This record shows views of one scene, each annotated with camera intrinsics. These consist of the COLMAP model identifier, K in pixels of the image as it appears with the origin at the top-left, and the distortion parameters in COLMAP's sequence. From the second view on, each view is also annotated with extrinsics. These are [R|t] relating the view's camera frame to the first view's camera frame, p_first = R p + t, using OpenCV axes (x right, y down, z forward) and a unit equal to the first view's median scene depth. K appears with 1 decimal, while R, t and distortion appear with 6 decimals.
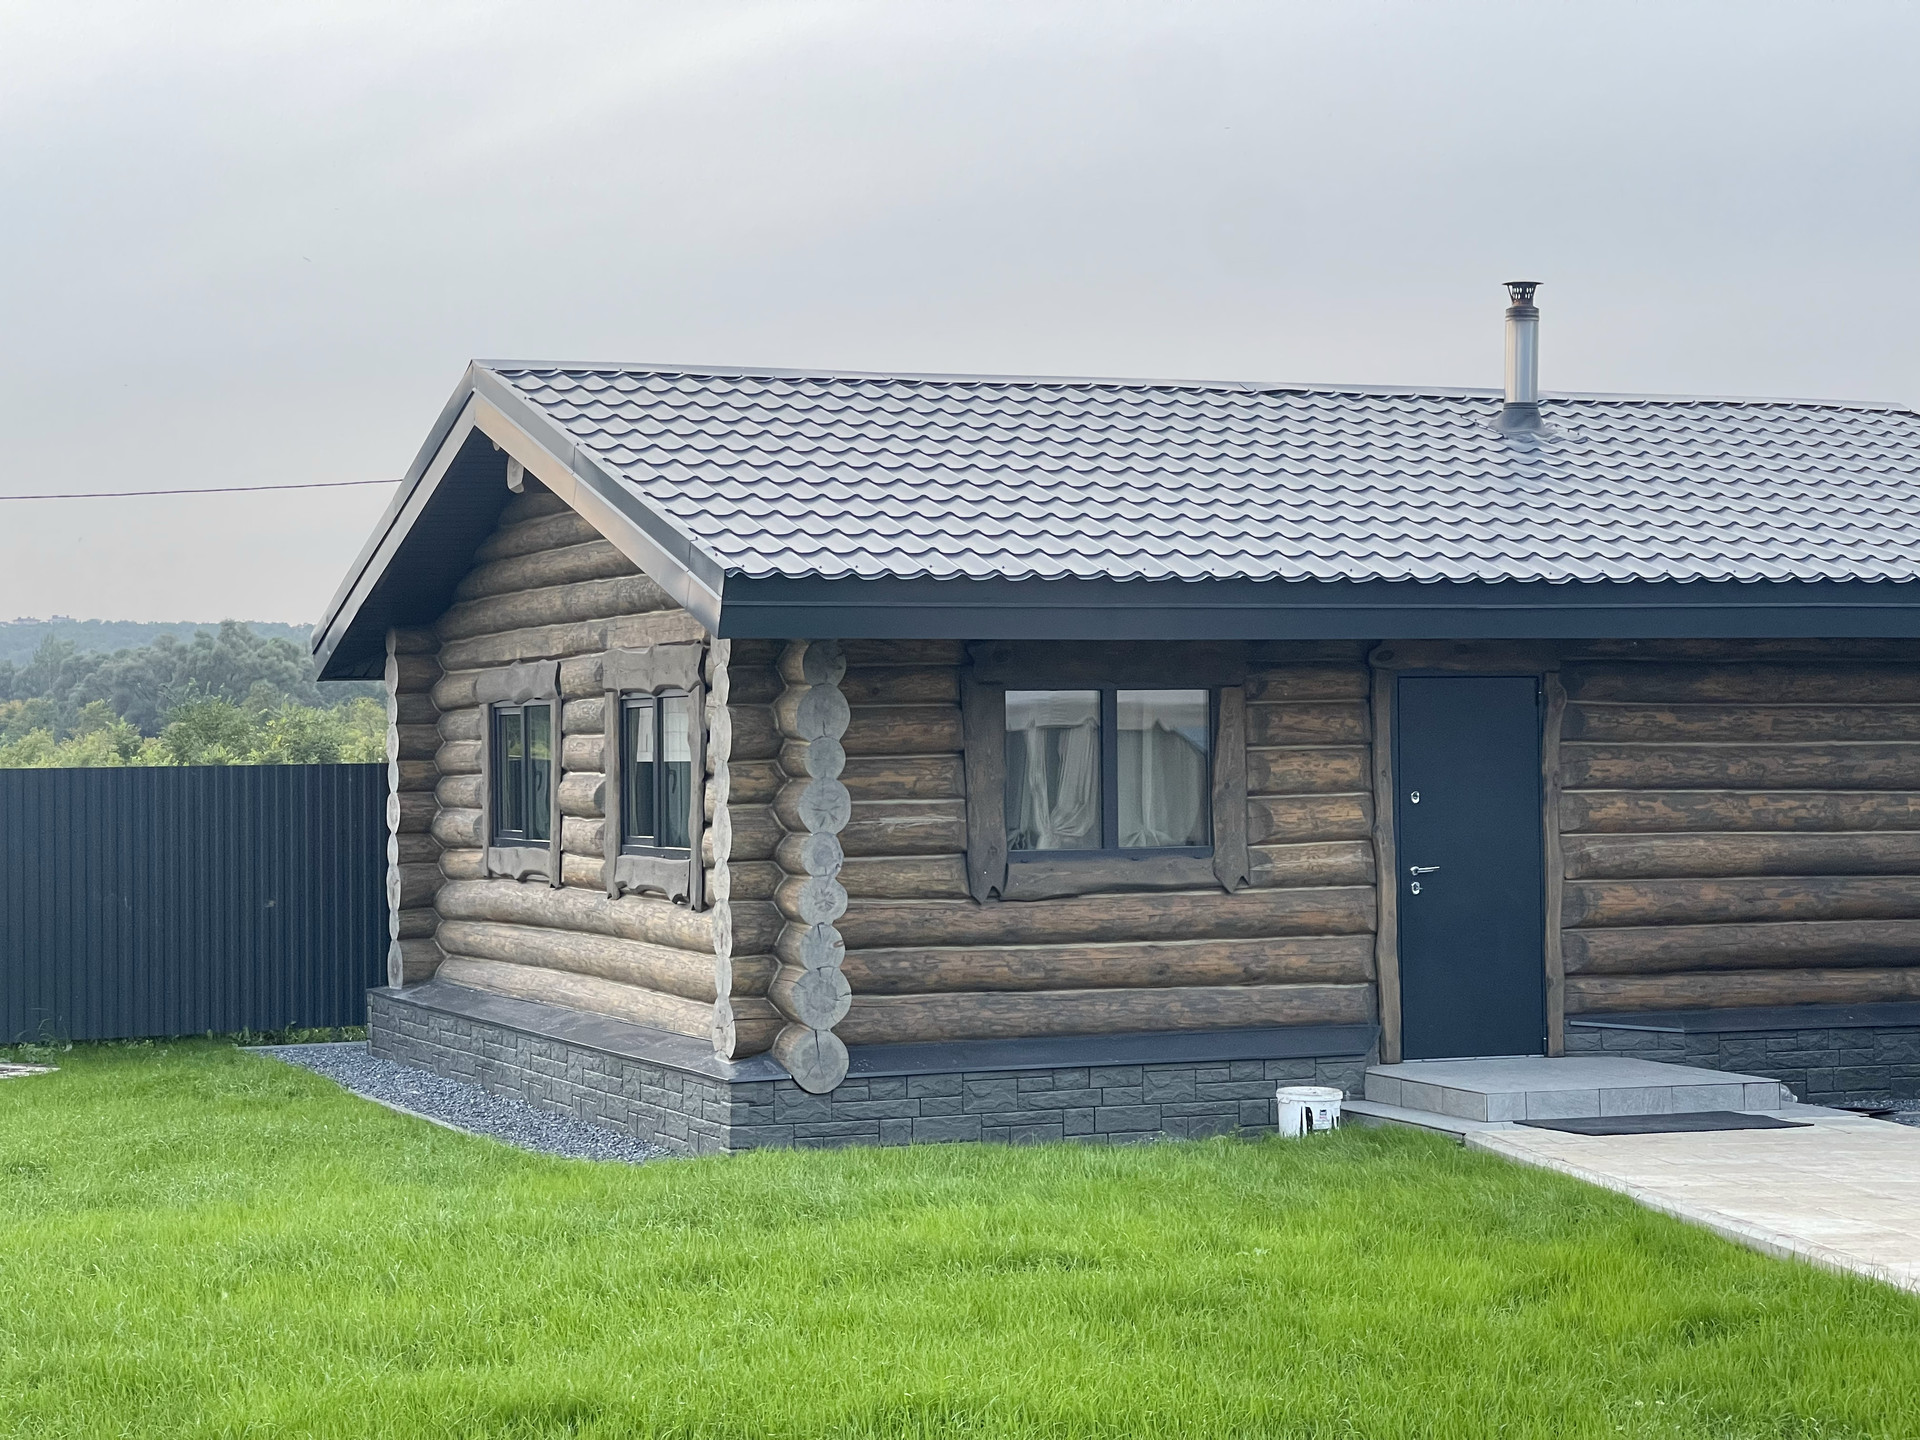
lens RADIAL K [[3571.3, 0, 960.8], [0, 3571.3, 719.3], [0, 0, 1]] dist [0.020929, 0.000000]
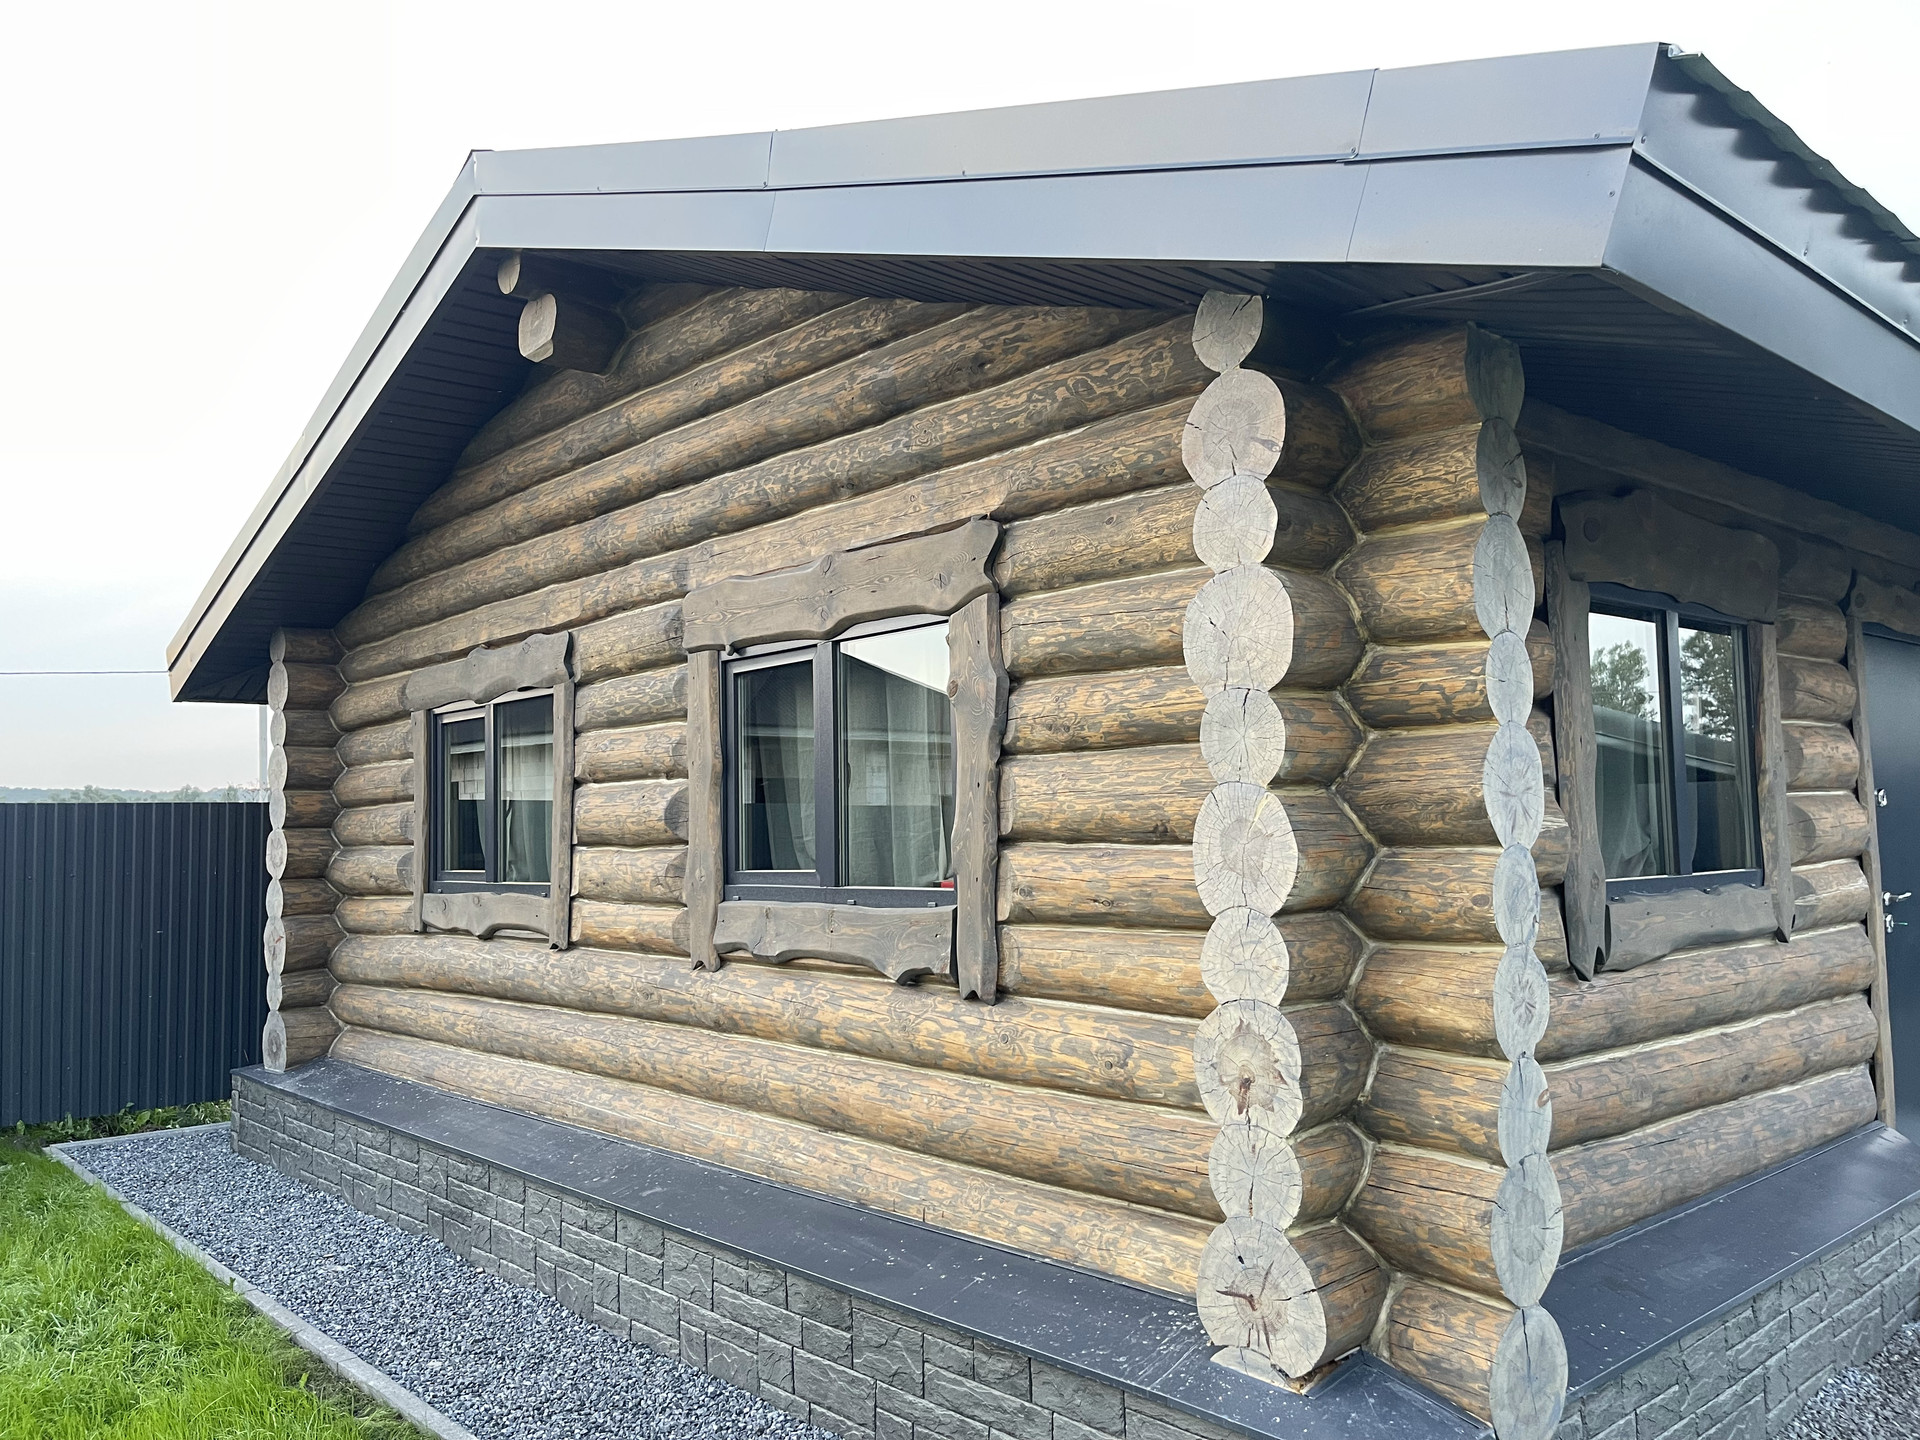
lens RADIAL K [[1467.6, 0, 956.4], [0, 1467.6, 733.0], [0, 0, 1]] dist [0.026917, -0.019094]
pose [[0.946533, 0.013560, 0.322321, -0.127300], [0.007647, 0.997892, -0.064437, 0.022617], [-0.322515, 0.063457, 0.944435, 0.662567]]
